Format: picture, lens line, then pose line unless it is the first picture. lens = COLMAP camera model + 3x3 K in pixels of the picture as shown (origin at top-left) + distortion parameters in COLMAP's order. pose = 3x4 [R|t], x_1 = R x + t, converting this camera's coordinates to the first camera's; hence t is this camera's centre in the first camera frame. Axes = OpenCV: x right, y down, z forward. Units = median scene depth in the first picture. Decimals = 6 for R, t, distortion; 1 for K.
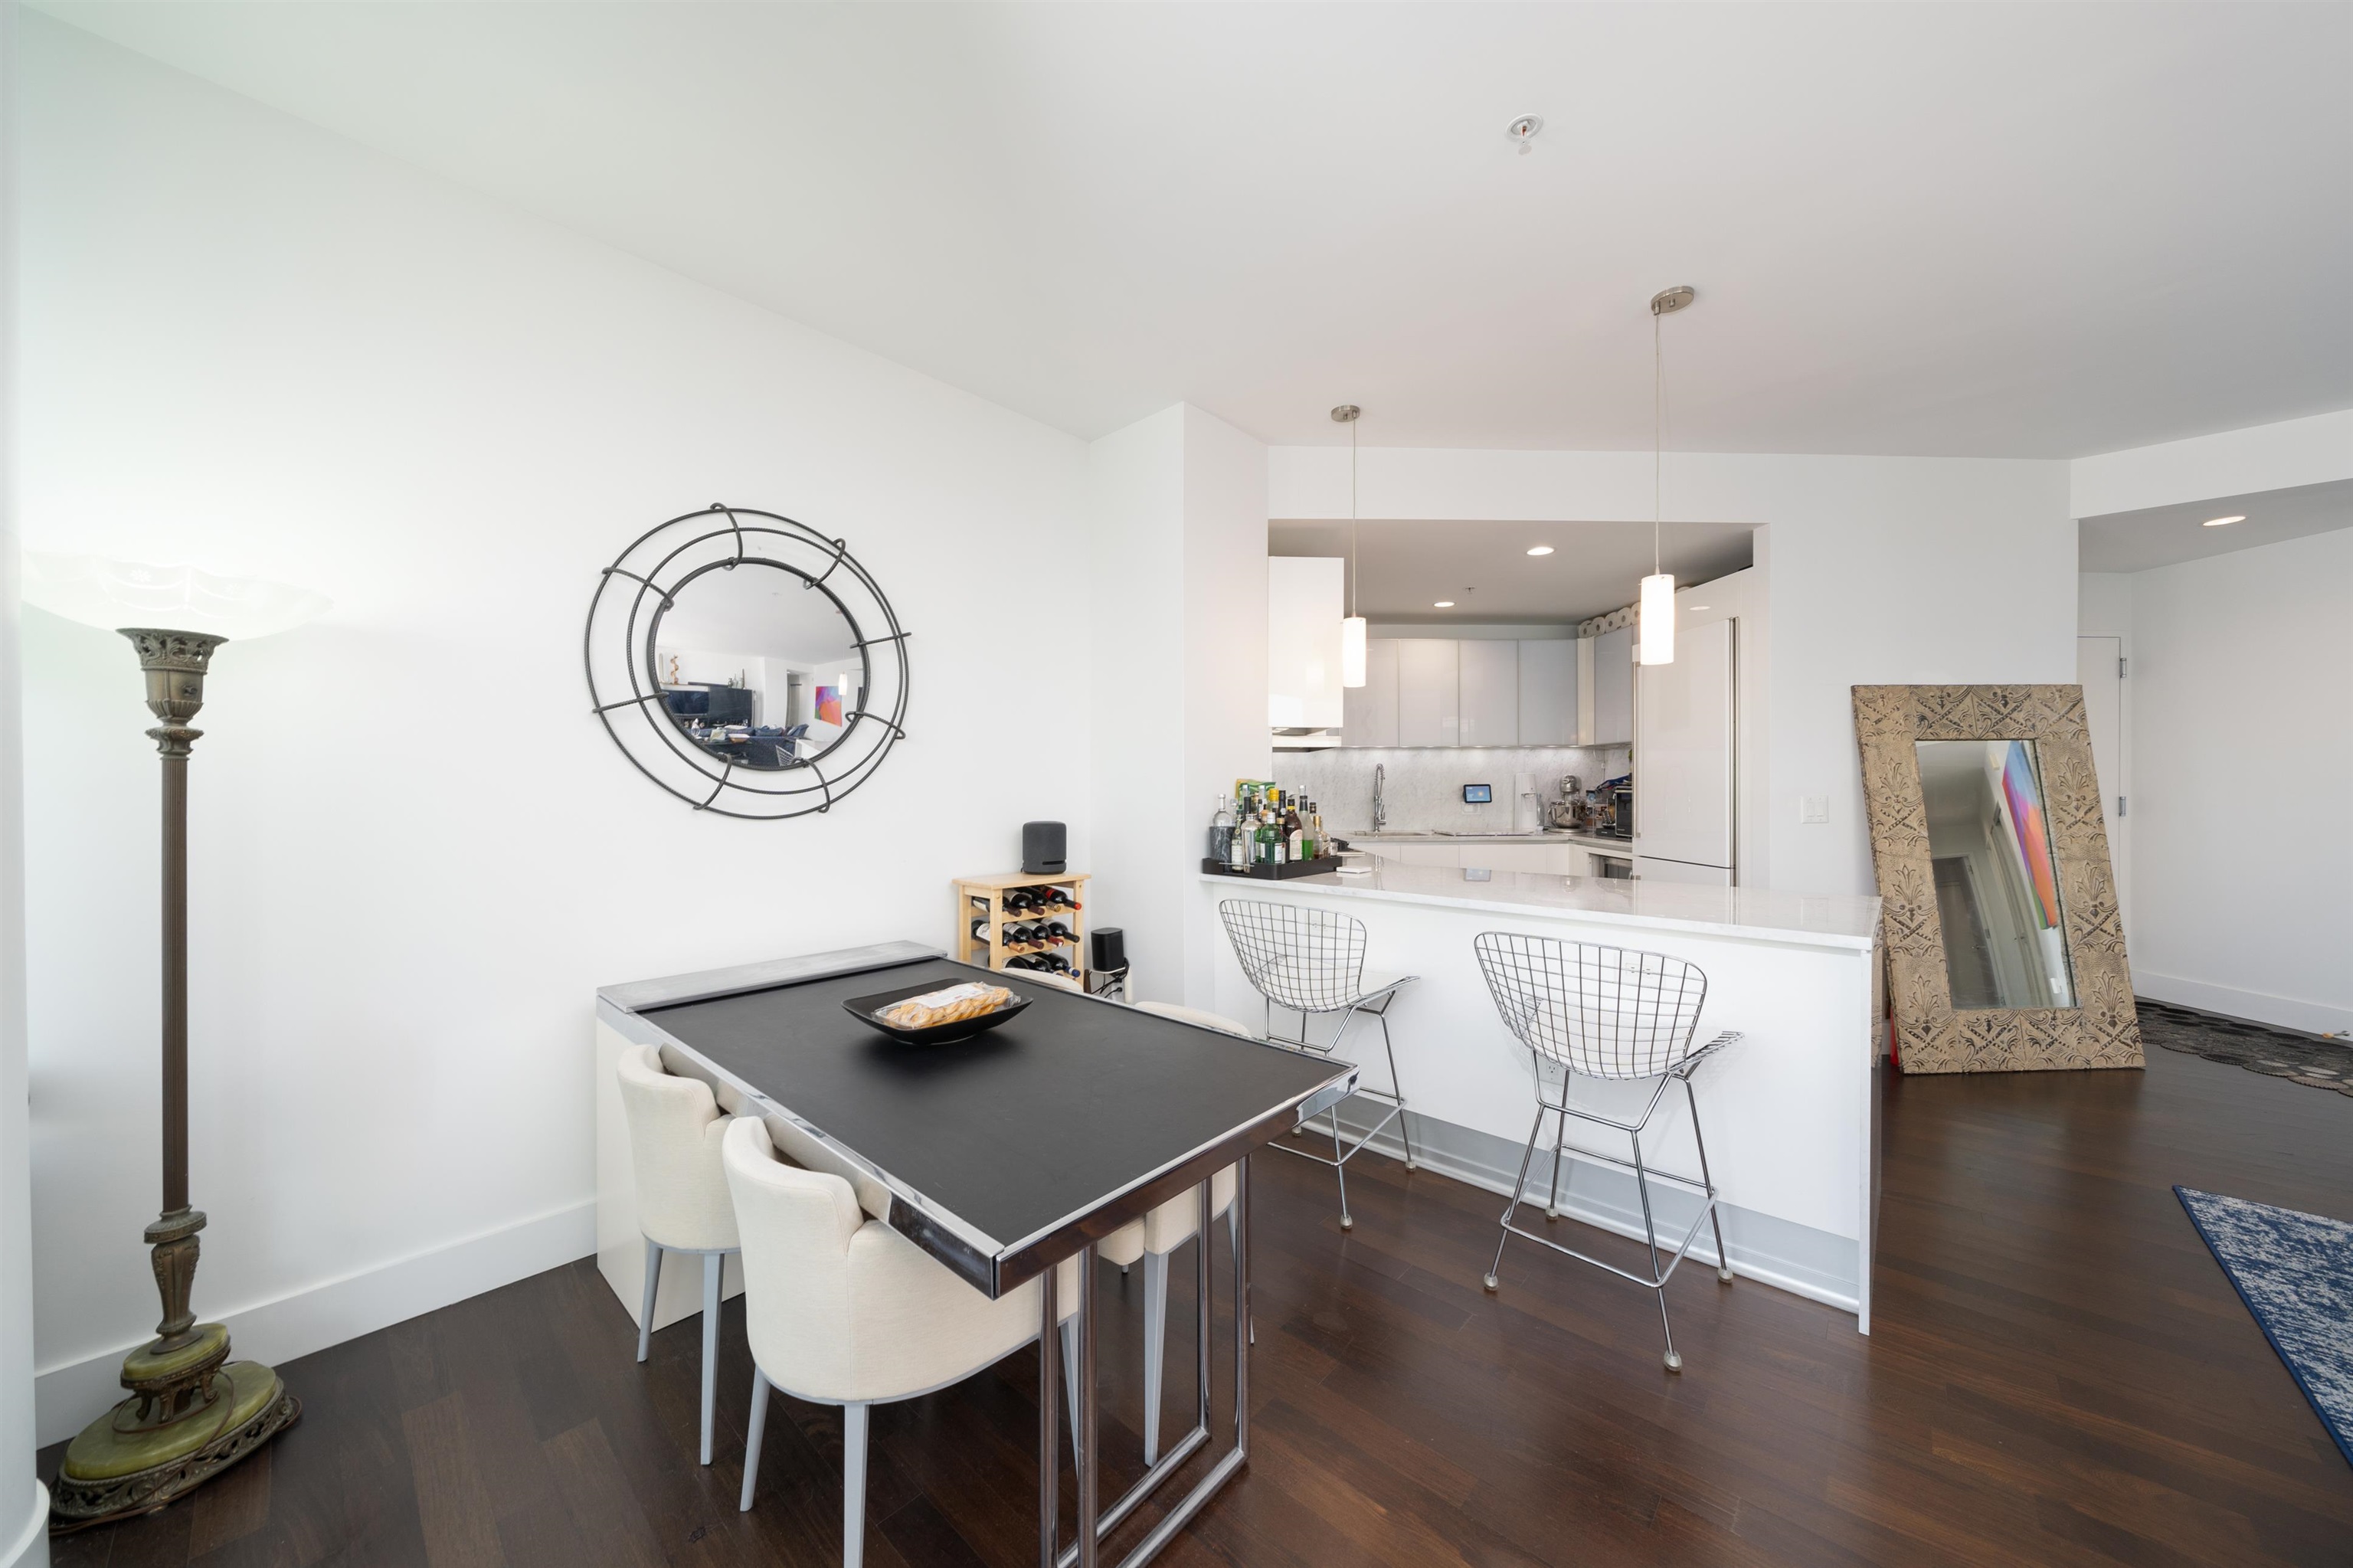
lens RADIAL K [[809.8, 0, 1167.2], [0, 809.8, 781.0], [0, 0, 1]] dist [0.000120, 0.000018]
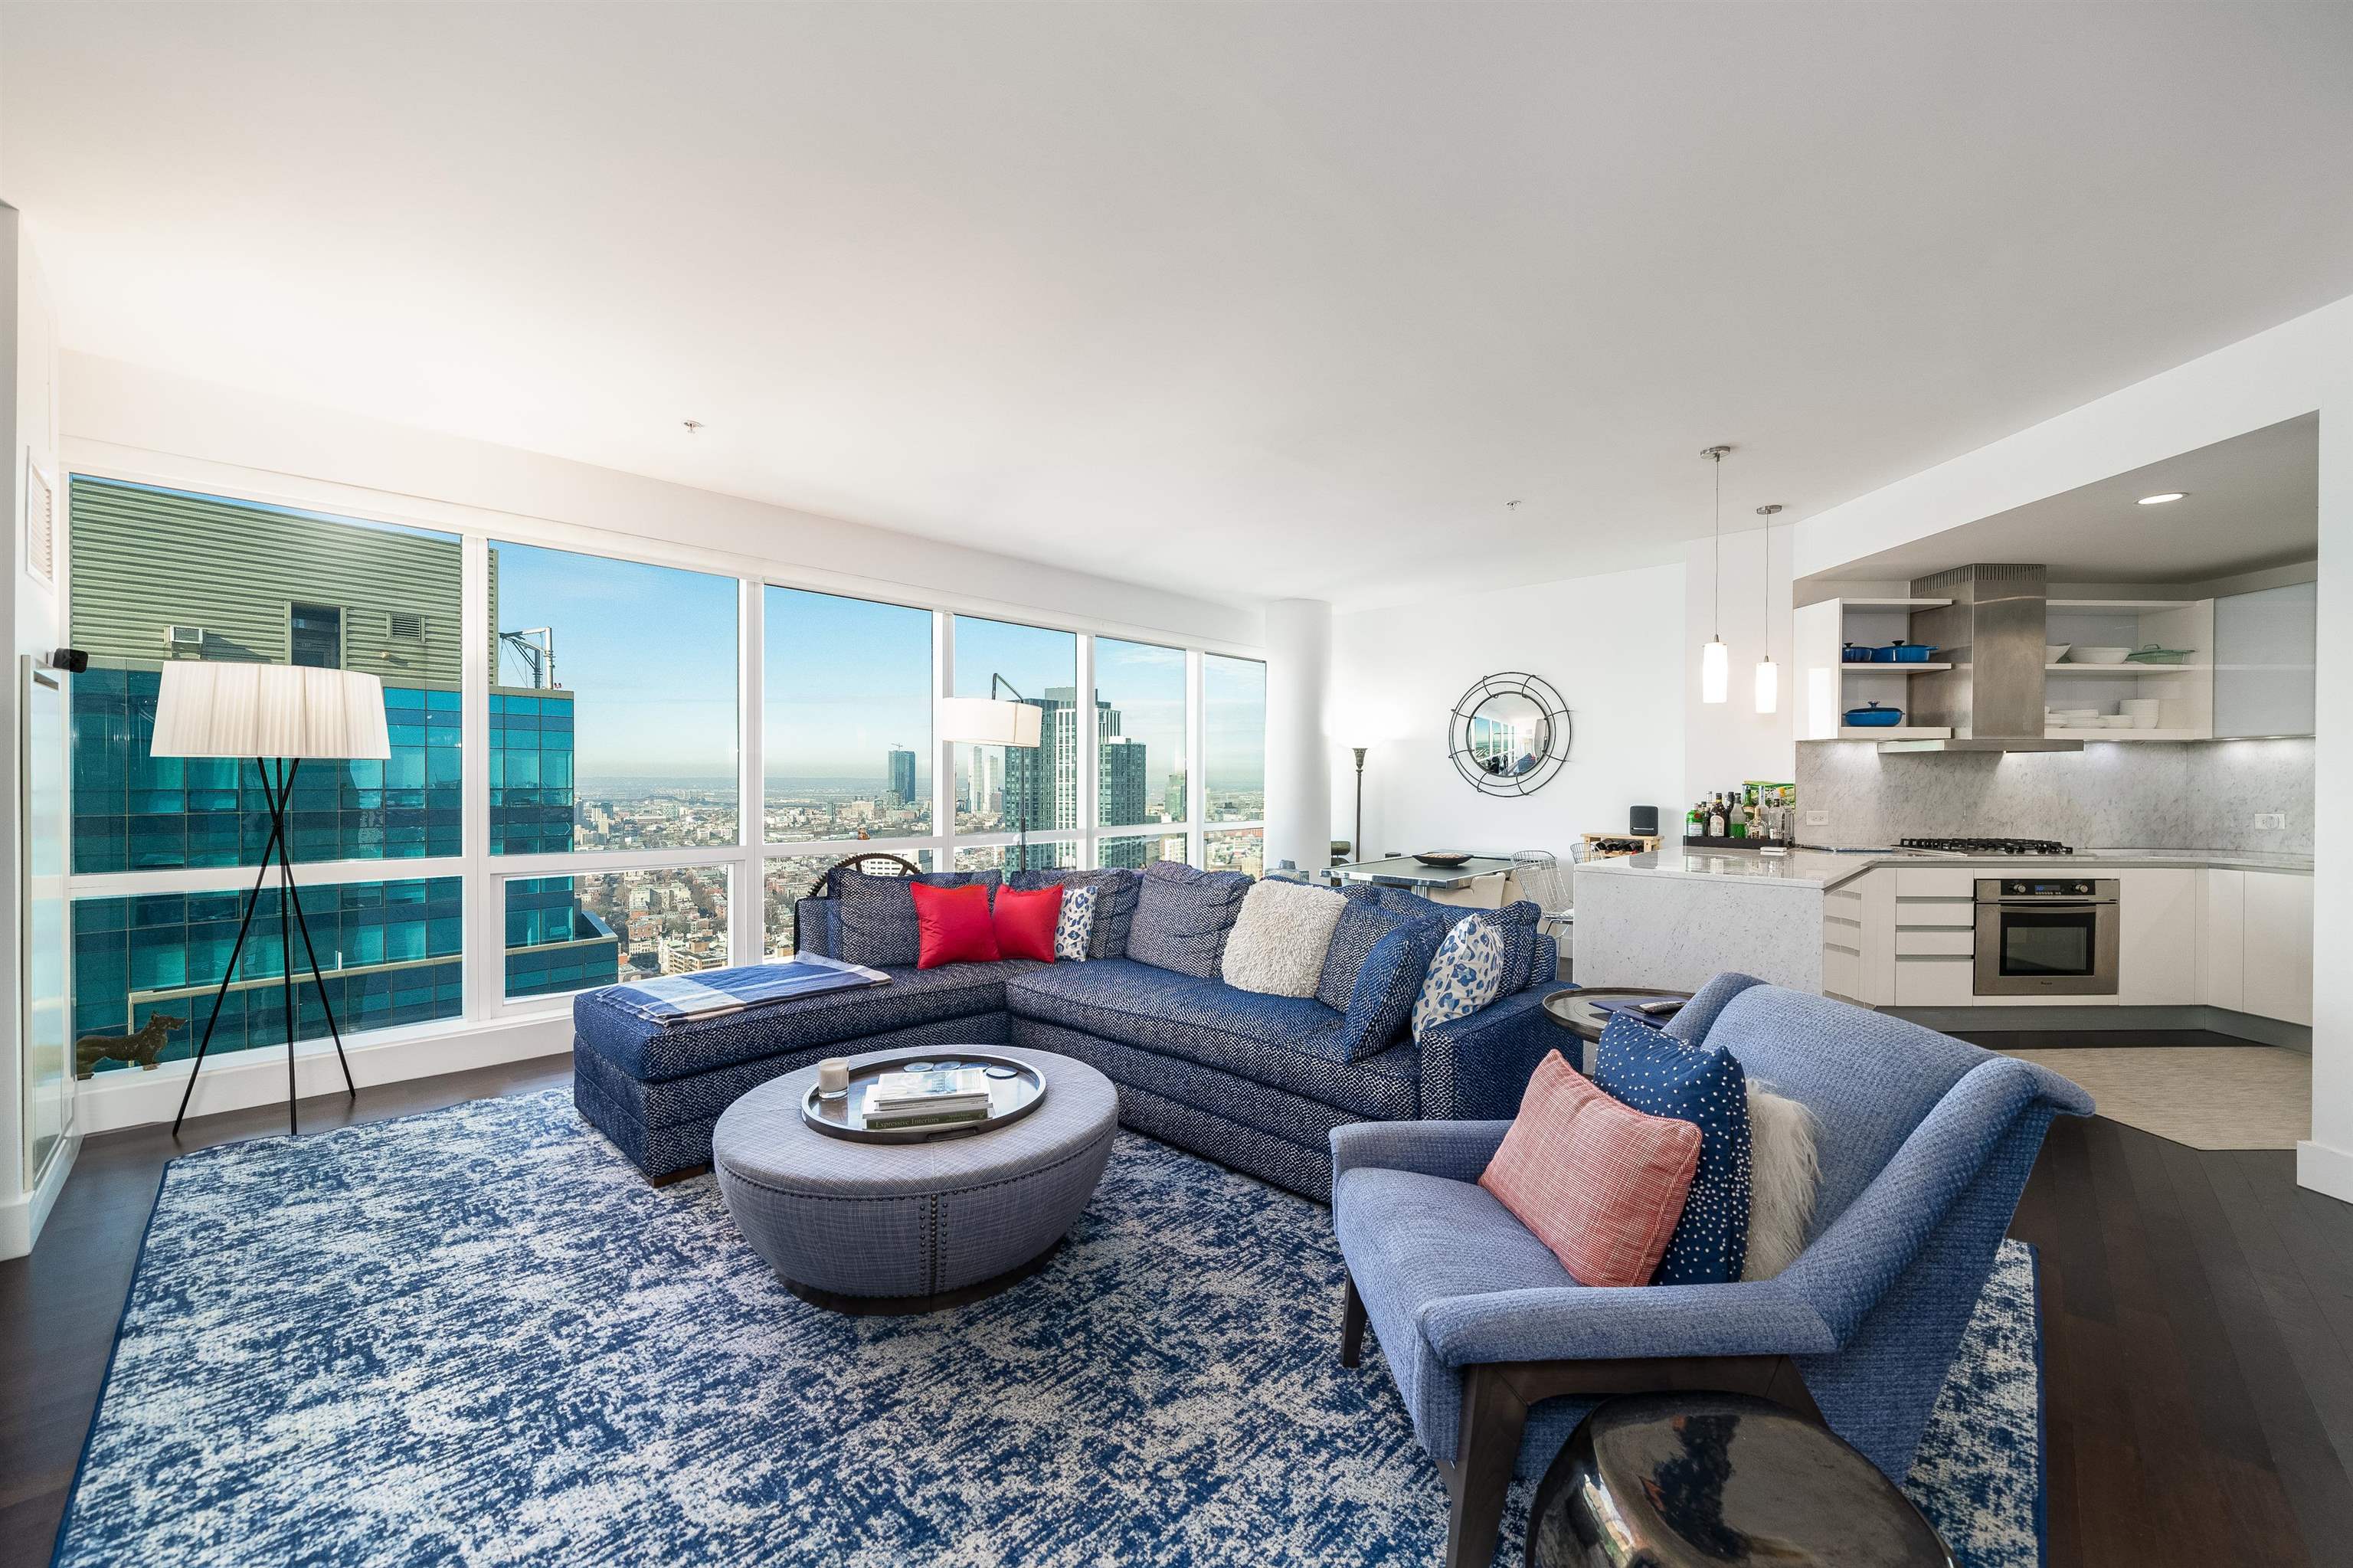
lens RADIAL K [[881.1, 0, 1169.3], [0, 881.1, 793.5], [0, 0, 1]] dist [-0.013300, -0.000097]
pose [[-0.052165, 0.016250, -0.998506, 1.802327], [-0.002016, 0.999864, 0.016377, -0.003824], [0.998636, 0.002867, -0.052125, 0.084791]]
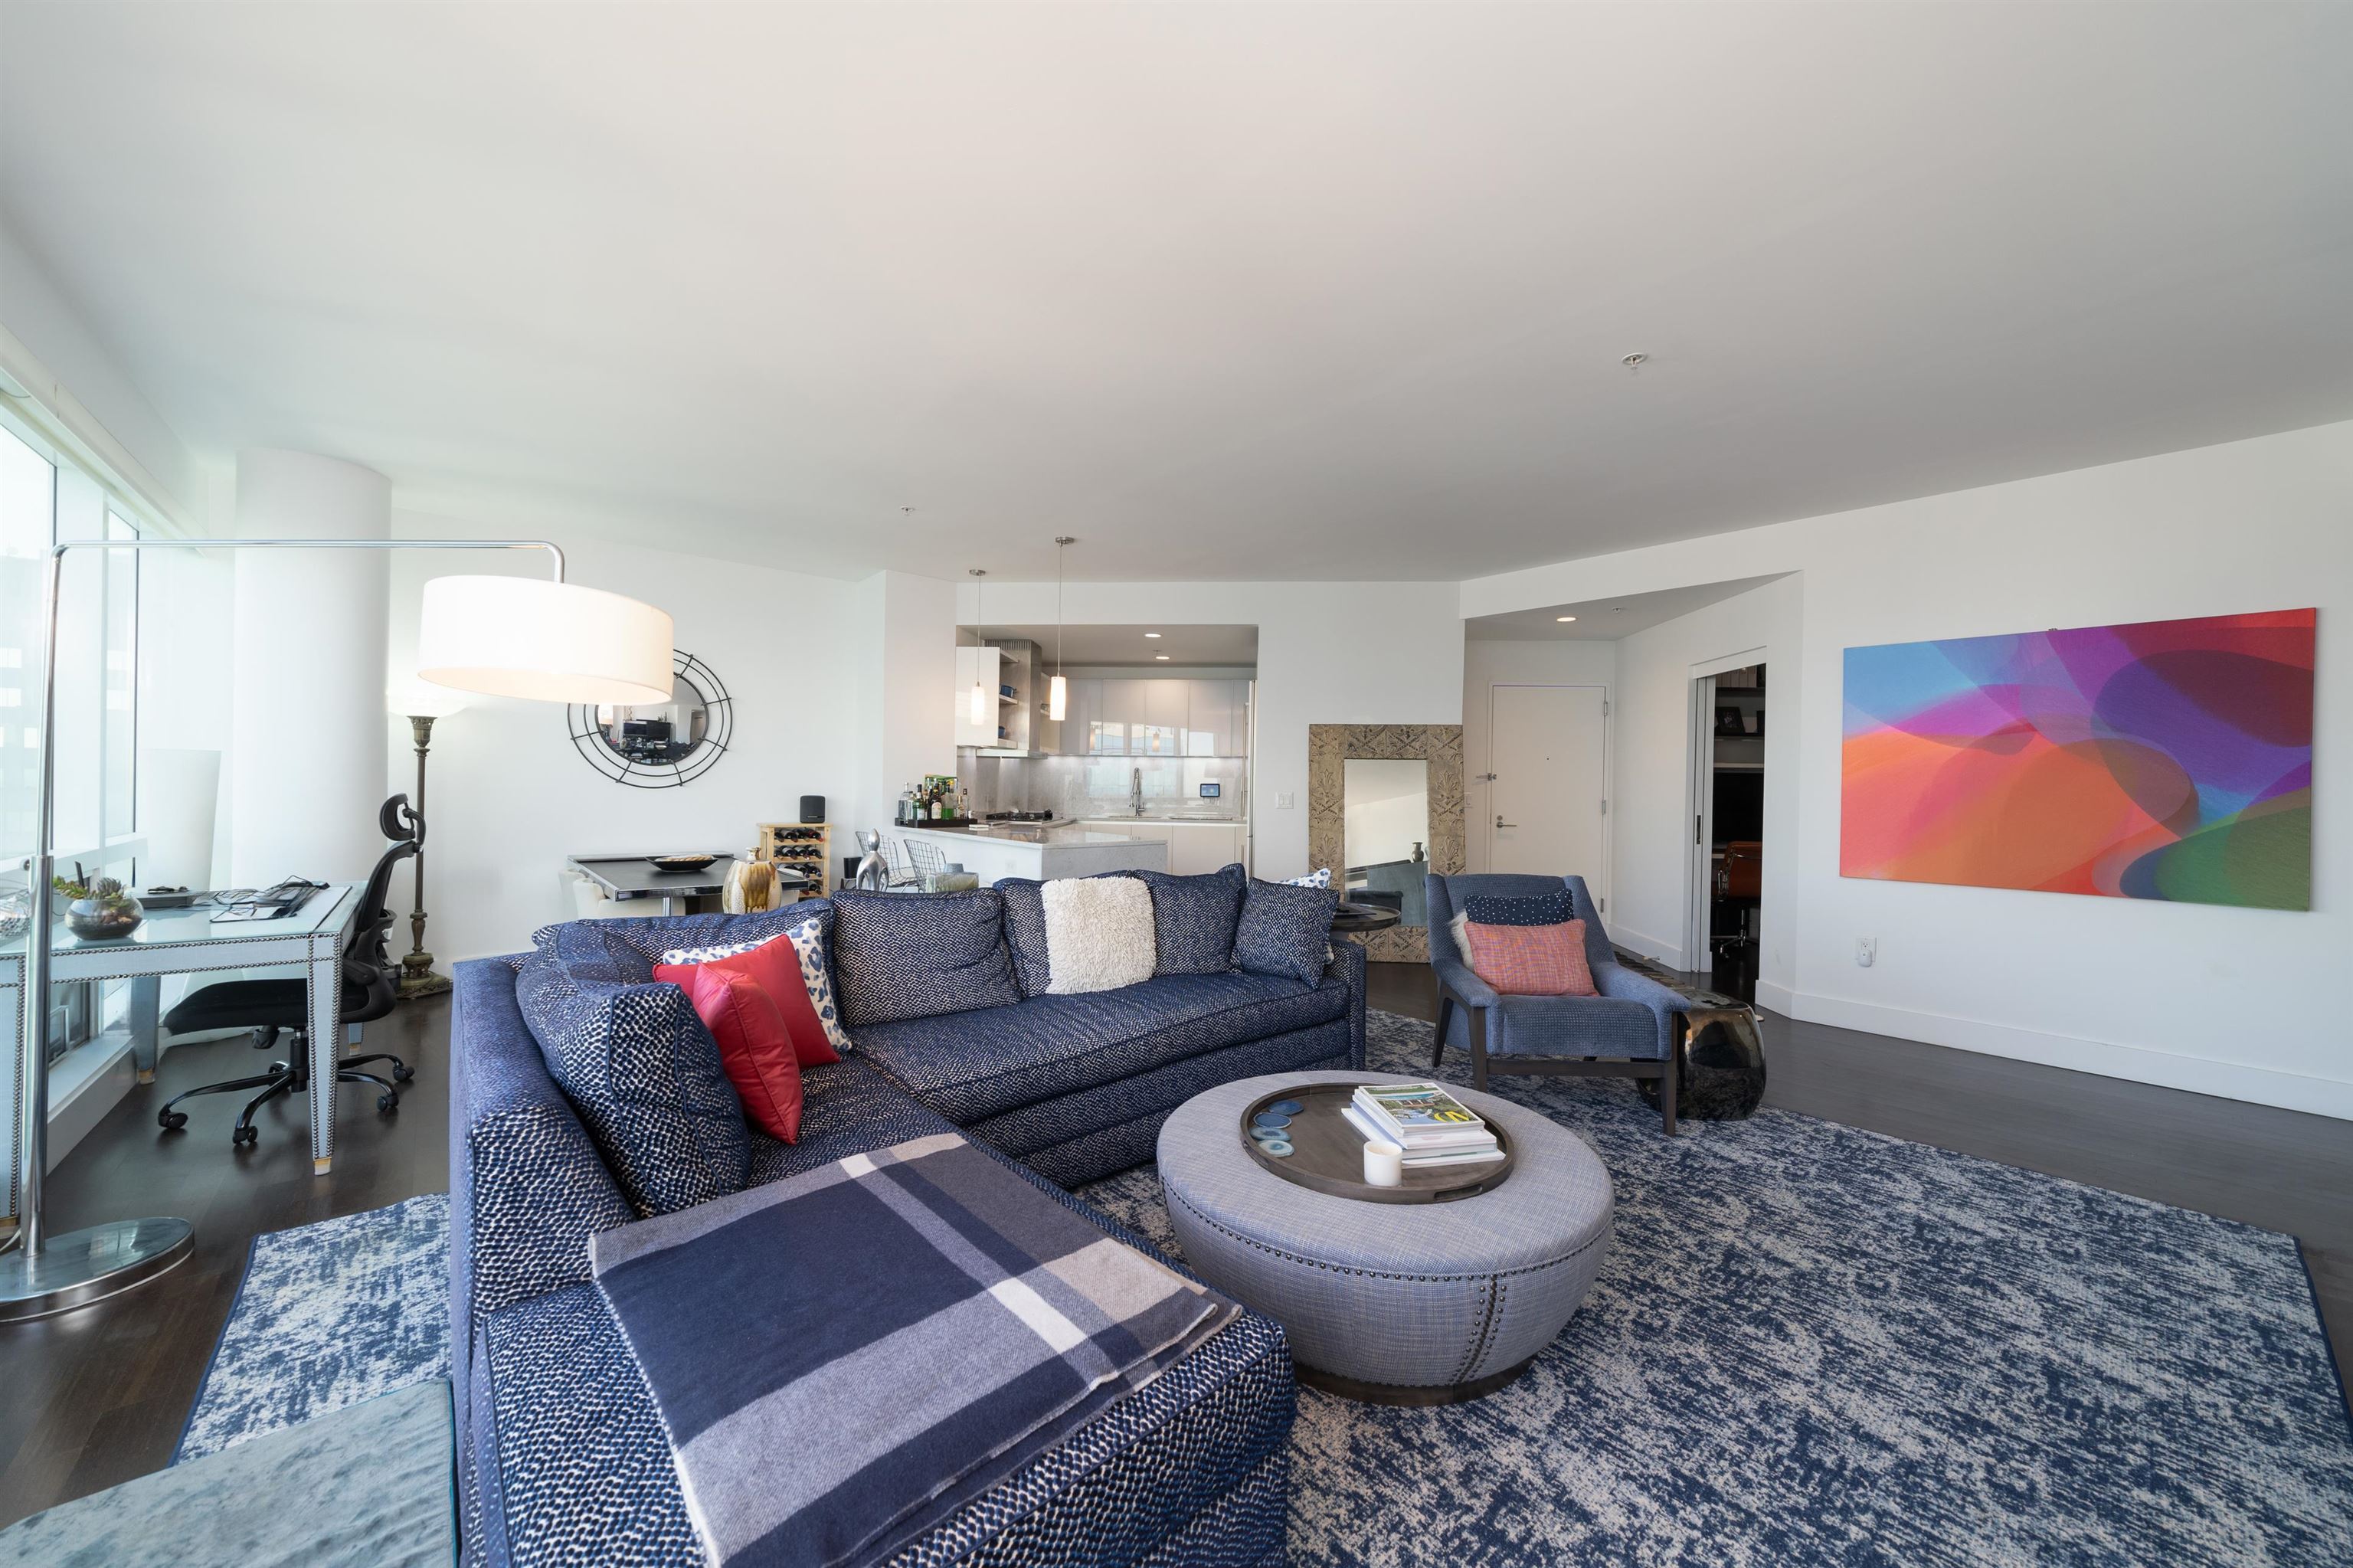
lens RADIAL K [[859.6, 0, 1185.5], [0, 859.6, 779.6], [0, 0, 1]] dist [-0.005801, -0.000026]
pose [[0.990786, 0.019400, -0.134038, 0.978809], [-0.019815, 0.999802, -0.001762, 0.000943], [0.133977, 0.004401, 0.990975, -0.859720]]
